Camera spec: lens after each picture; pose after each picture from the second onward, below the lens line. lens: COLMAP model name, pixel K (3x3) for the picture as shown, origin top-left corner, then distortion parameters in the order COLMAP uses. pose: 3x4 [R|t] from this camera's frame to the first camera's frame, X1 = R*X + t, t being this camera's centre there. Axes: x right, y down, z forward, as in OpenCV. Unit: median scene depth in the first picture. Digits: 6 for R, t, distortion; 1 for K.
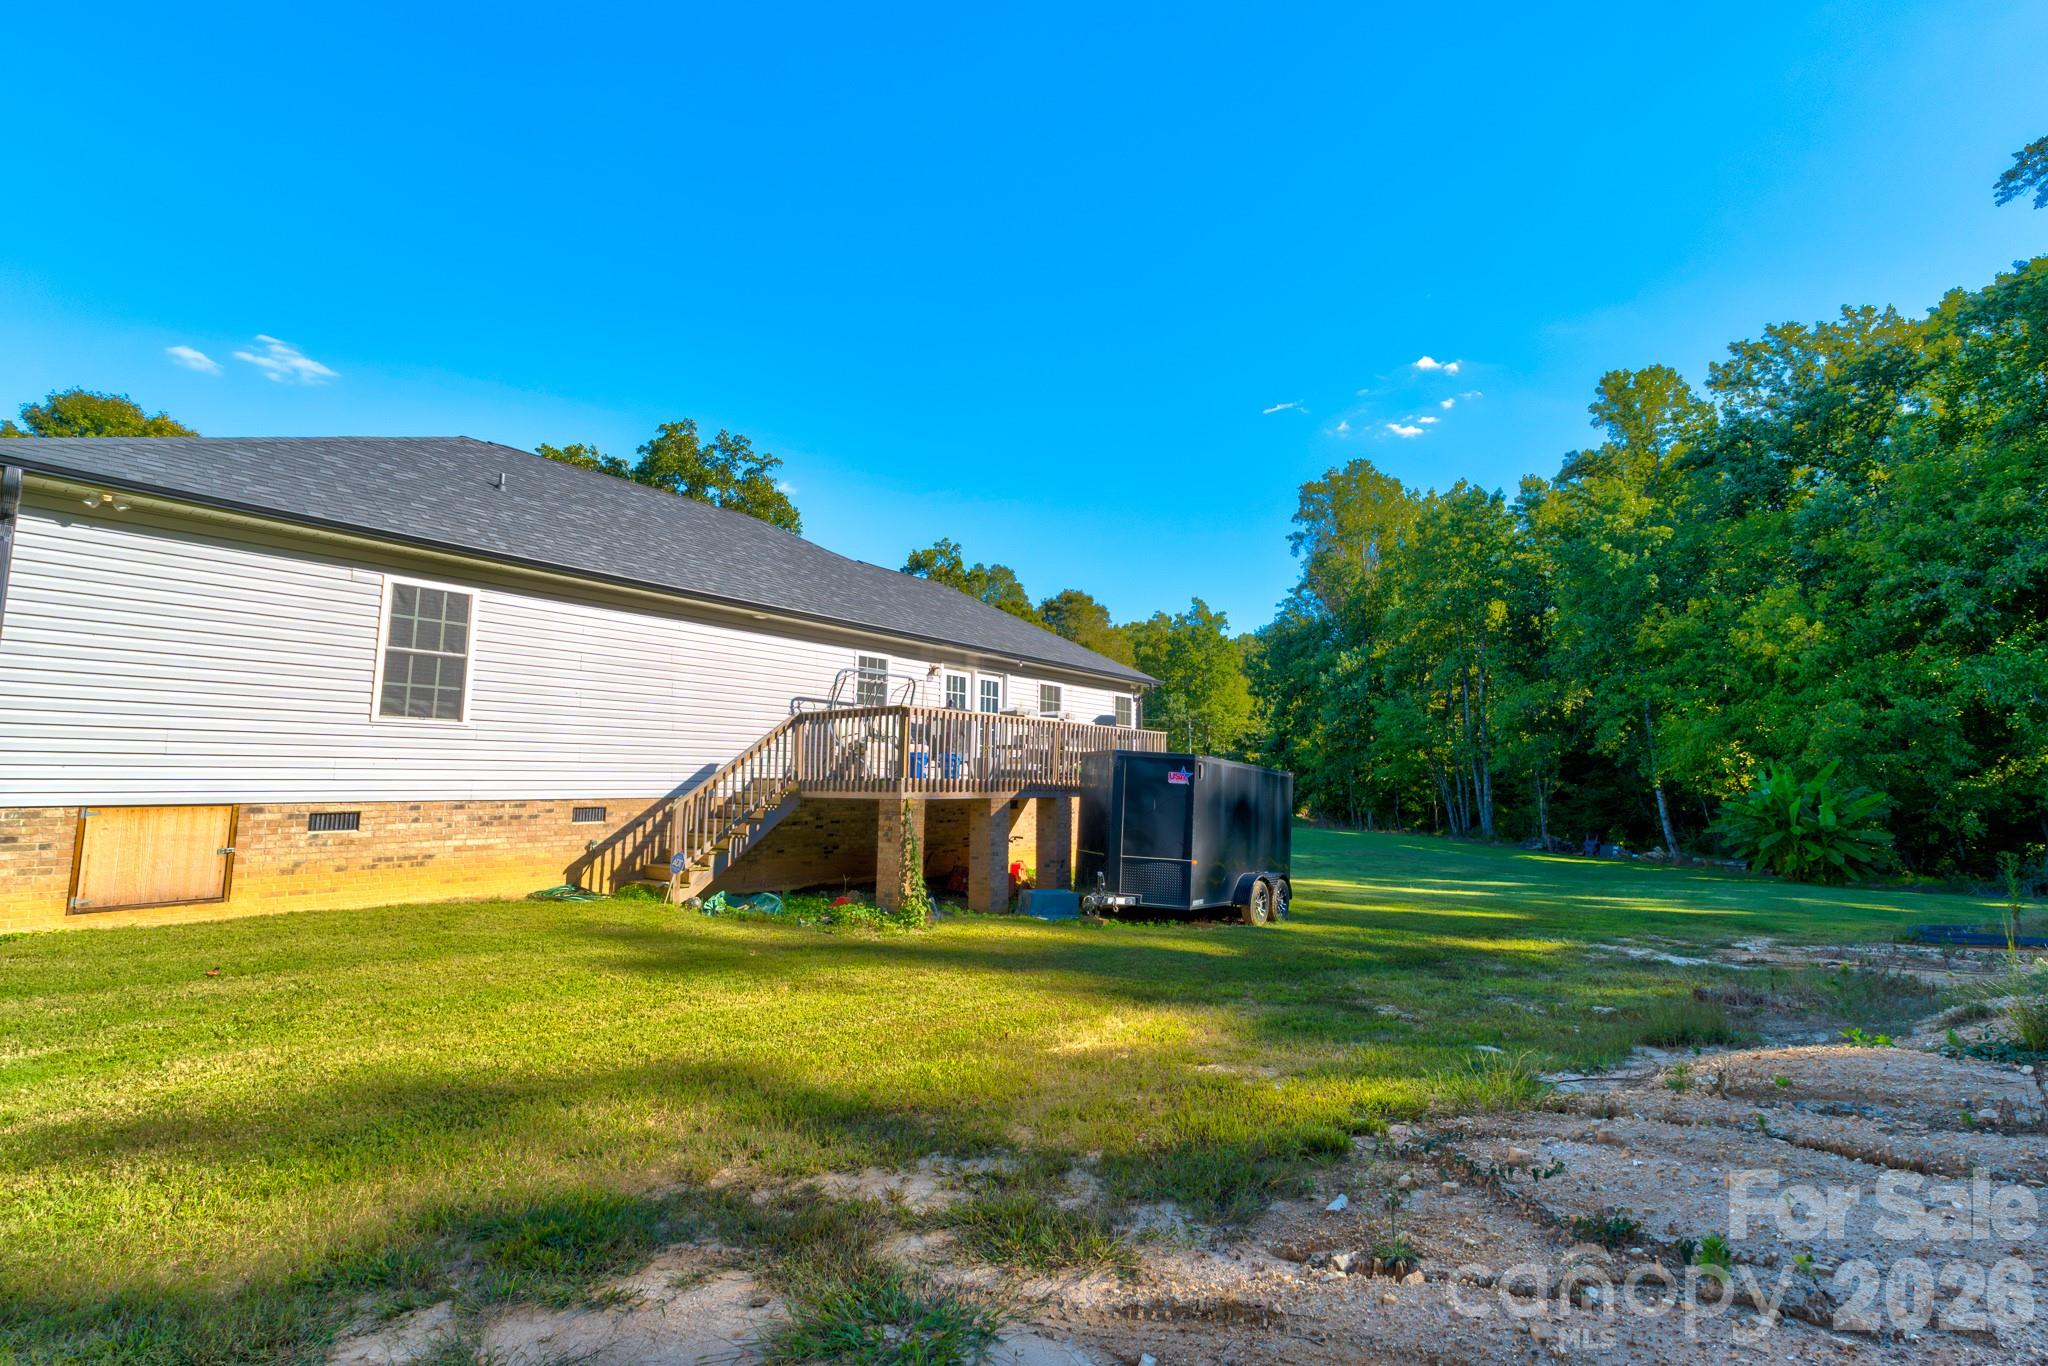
lens RADIAL K [[856.3, 0, 1031.5], [0, 856.3, 684.1], [0, 0, 1]] dist [0.008177, -0.002877]
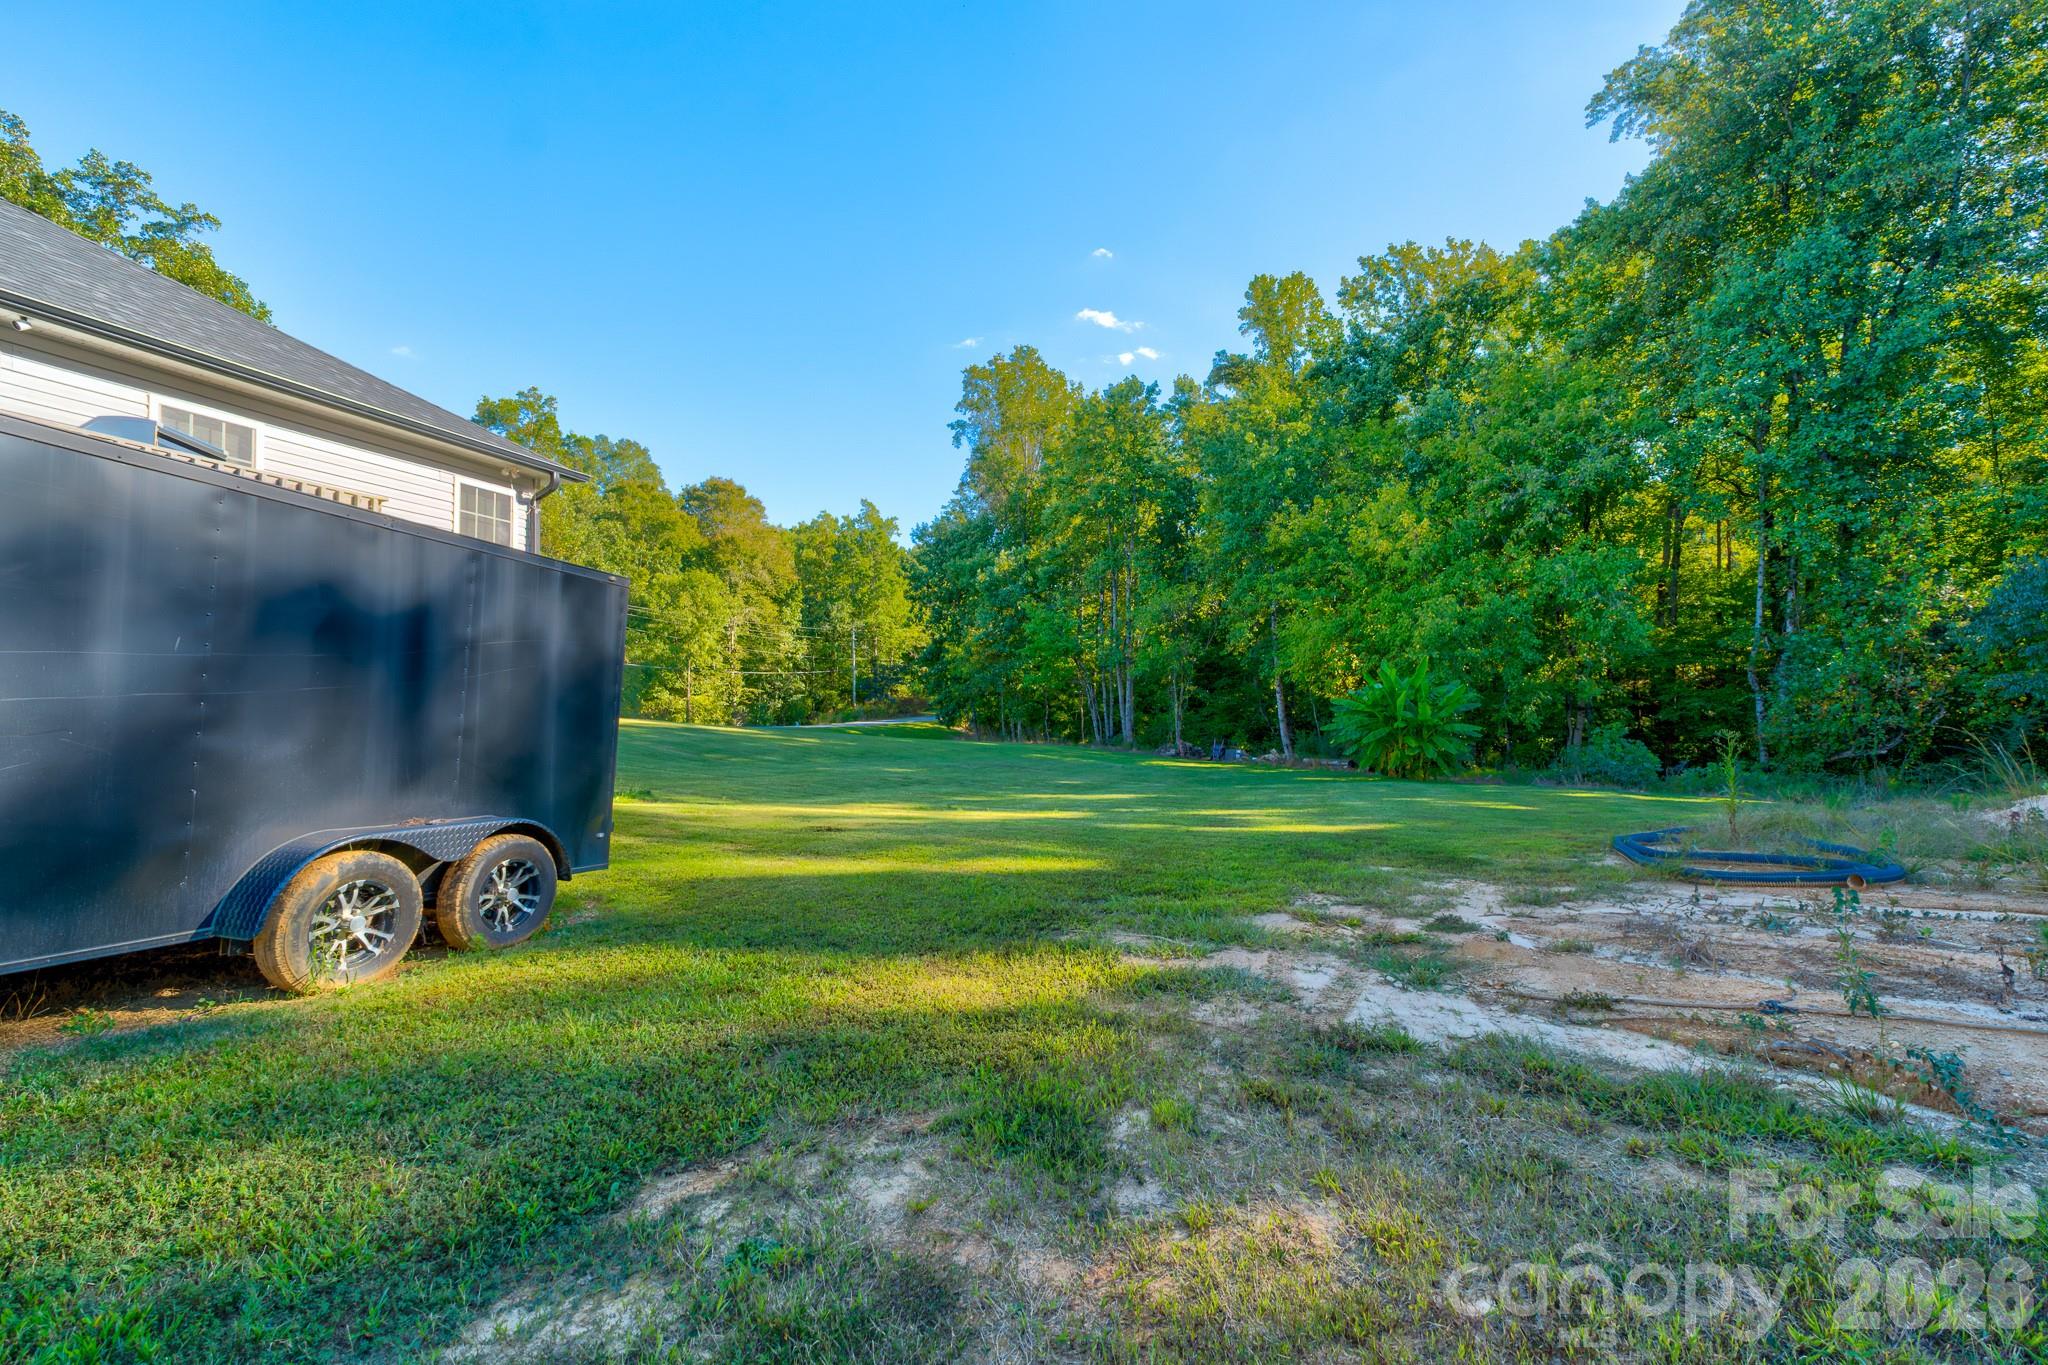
lens RADIAL K [[856.3, 0, 1038.0], [0, 856.3, 685.0], [0, 0, 1]] dist [0.008177, -0.002877]
pose [[0.933751, 0.000447, 0.357923, 0.102332], [-0.034055, 0.995573, 0.087600, 0.033504], [-0.356300, -0.093985, 0.929633, 0.158659]]
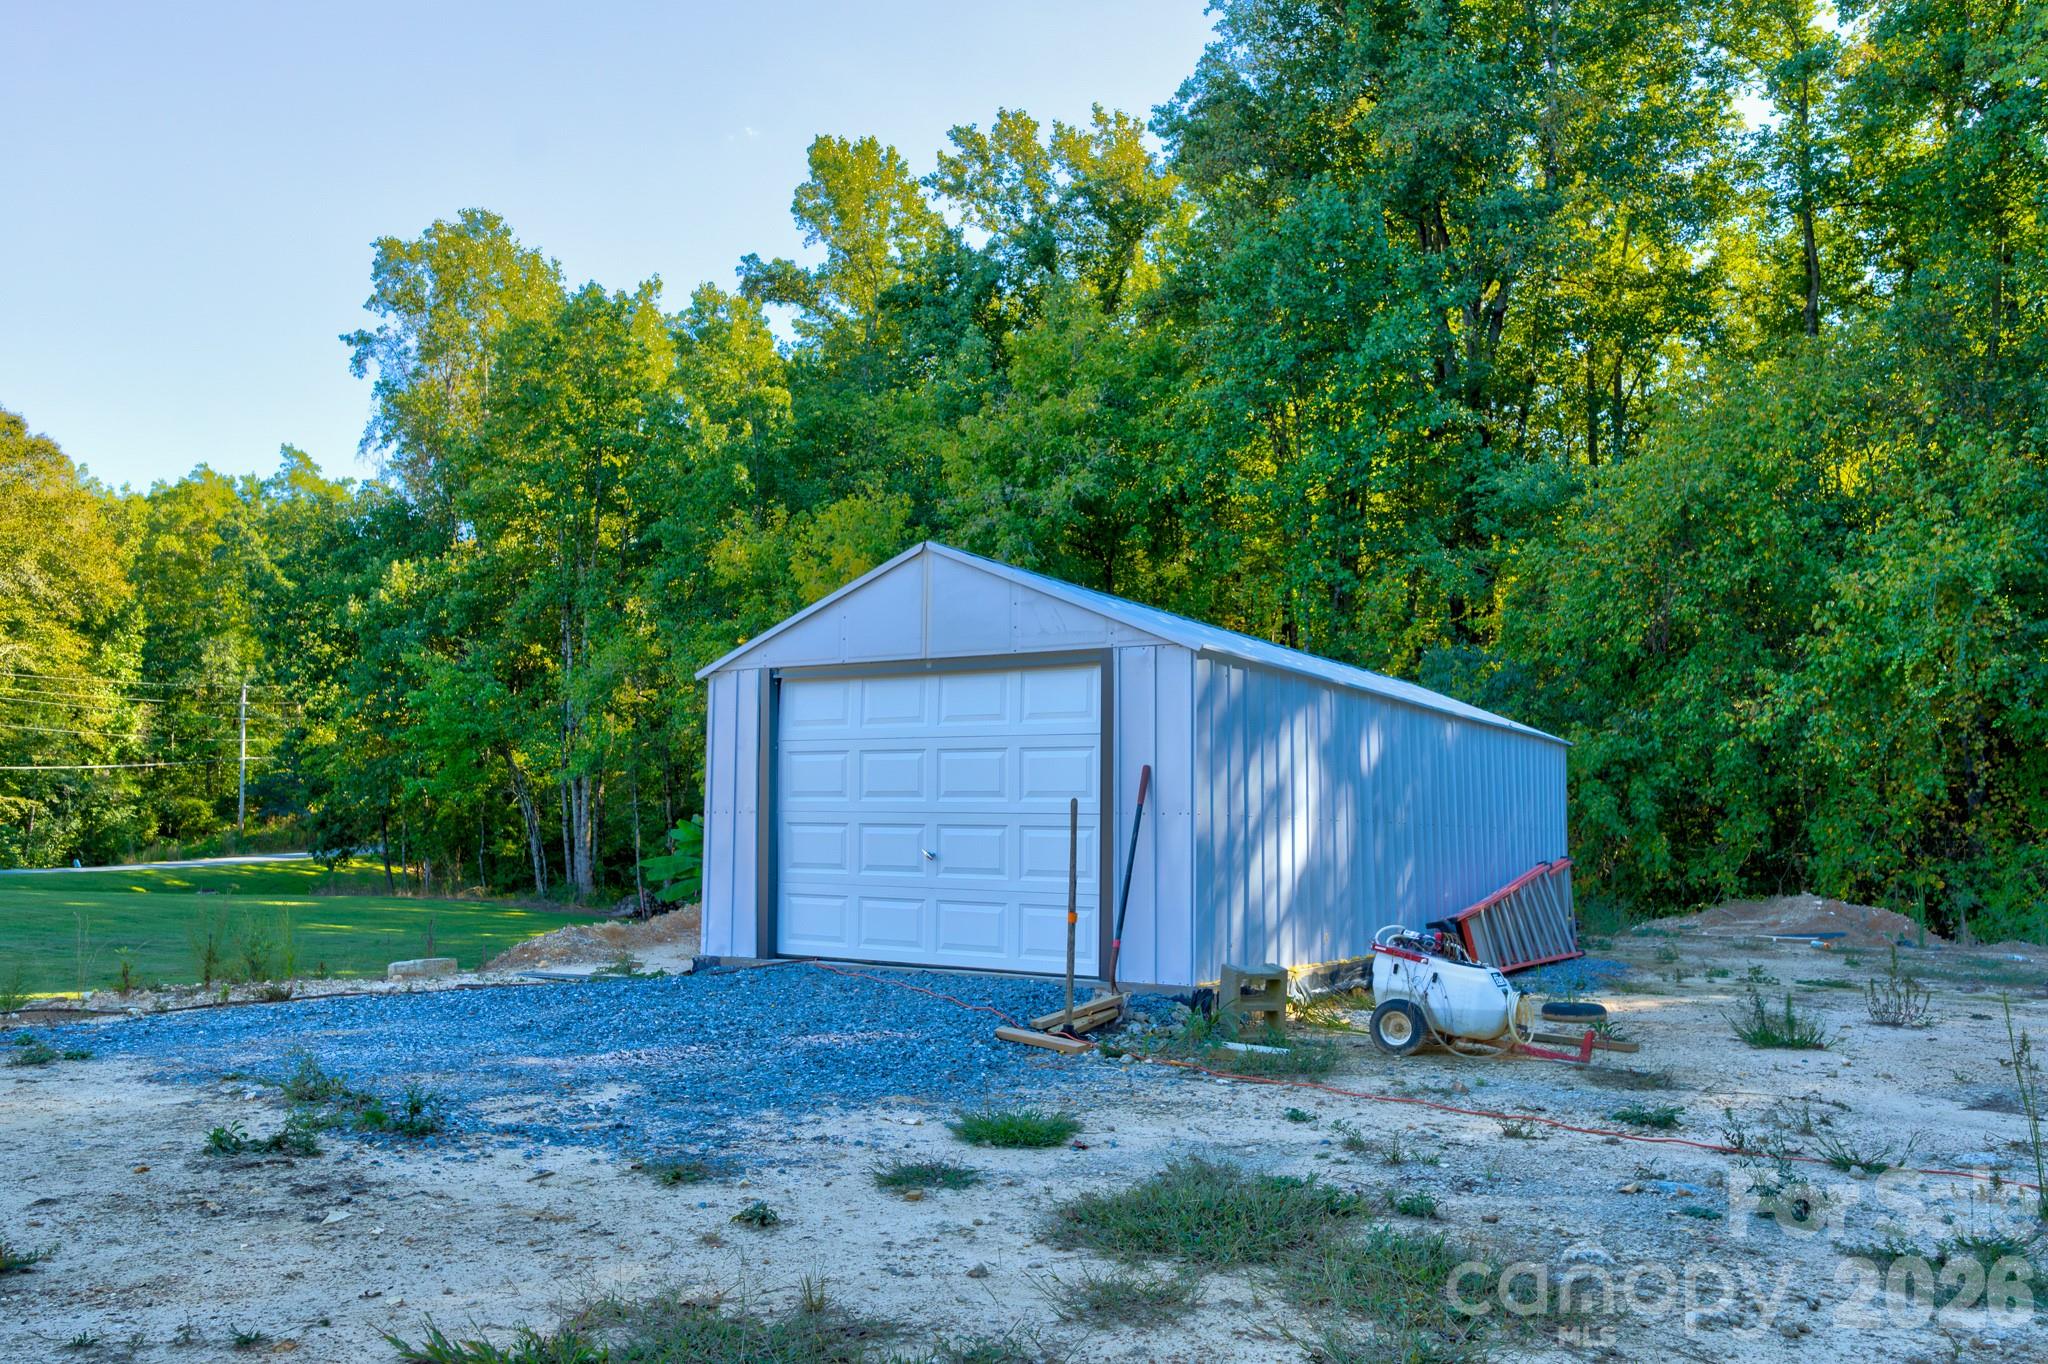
lens RADIAL K [[1589.0, 0, 1040.5], [0, 1589.0, 704.0], [0, 0, 1]] dist [0.010721, -0.004970]
pose [[0.859544, 0.030729, 0.510137, 0.292900], [-0.052245, 0.998245, 0.027897, 0.002108], [-0.508384, -0.050630, 0.859641, -0.093333]]
